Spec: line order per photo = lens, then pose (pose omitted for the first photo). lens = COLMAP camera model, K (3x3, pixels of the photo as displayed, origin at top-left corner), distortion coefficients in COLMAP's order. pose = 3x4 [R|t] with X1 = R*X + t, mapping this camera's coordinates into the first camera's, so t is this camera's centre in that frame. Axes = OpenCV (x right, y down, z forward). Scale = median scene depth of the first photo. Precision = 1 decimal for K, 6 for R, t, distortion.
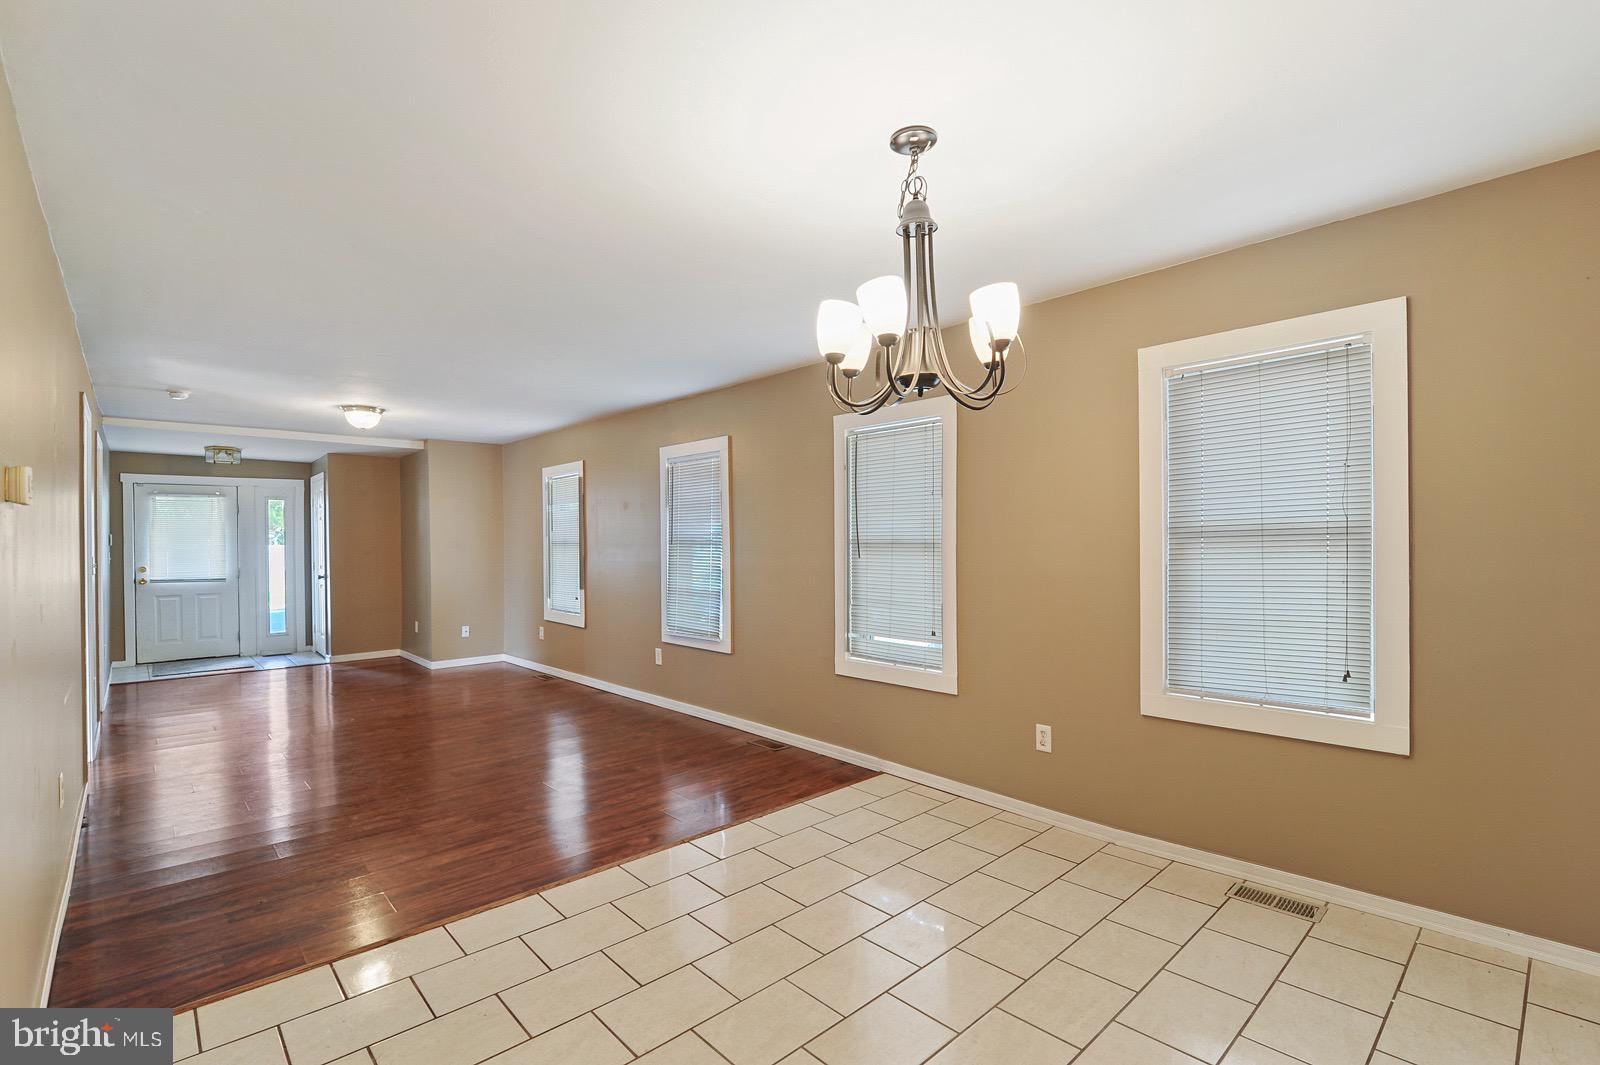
lens RADIAL K [[717.3, 0, 803.5], [0, 717.3, 556.1], [0, 0, 1]] dist [-0.001014, 0.000193]
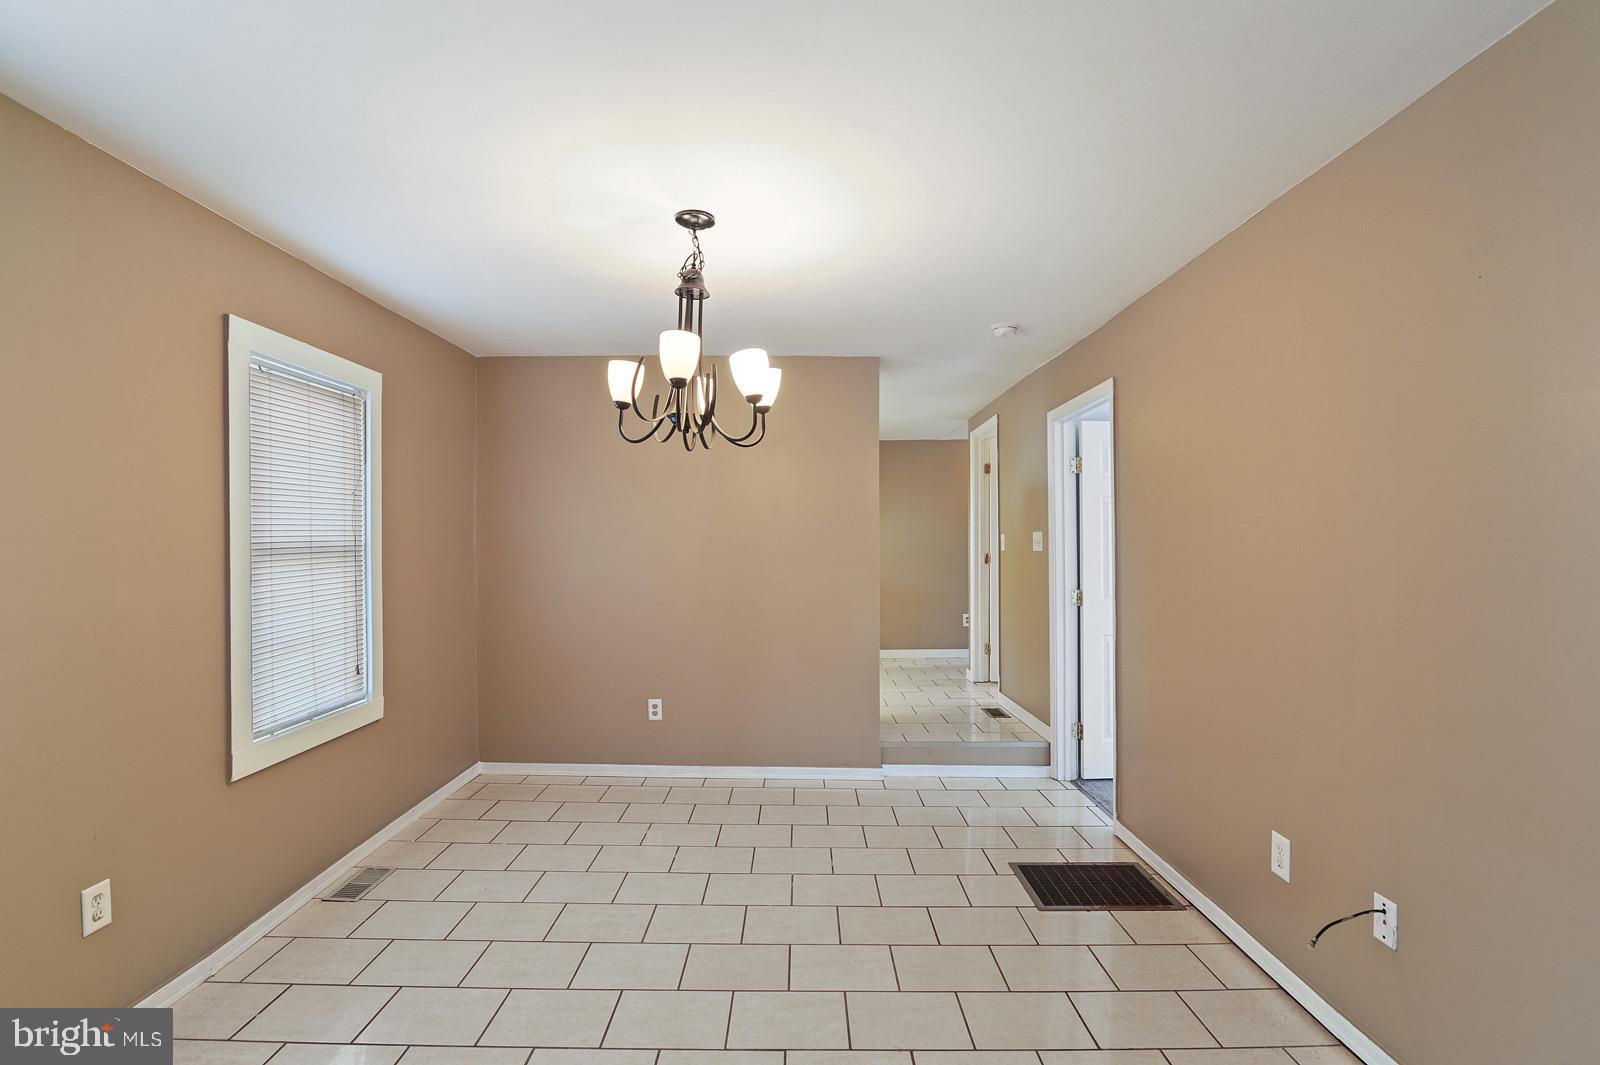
lens RADIAL K [[746.0, 0, 798.4], [0, 746.0, 541.1], [0, 0, 1]] dist [-0.019068, 0.001743]
pose [[-0.732023, 0.001380, 0.681278, -0.632446], [0.002437, 0.999997, 0.000592, -0.048220], [-0.681275, 0.002094, -0.732025, 1.408930]]
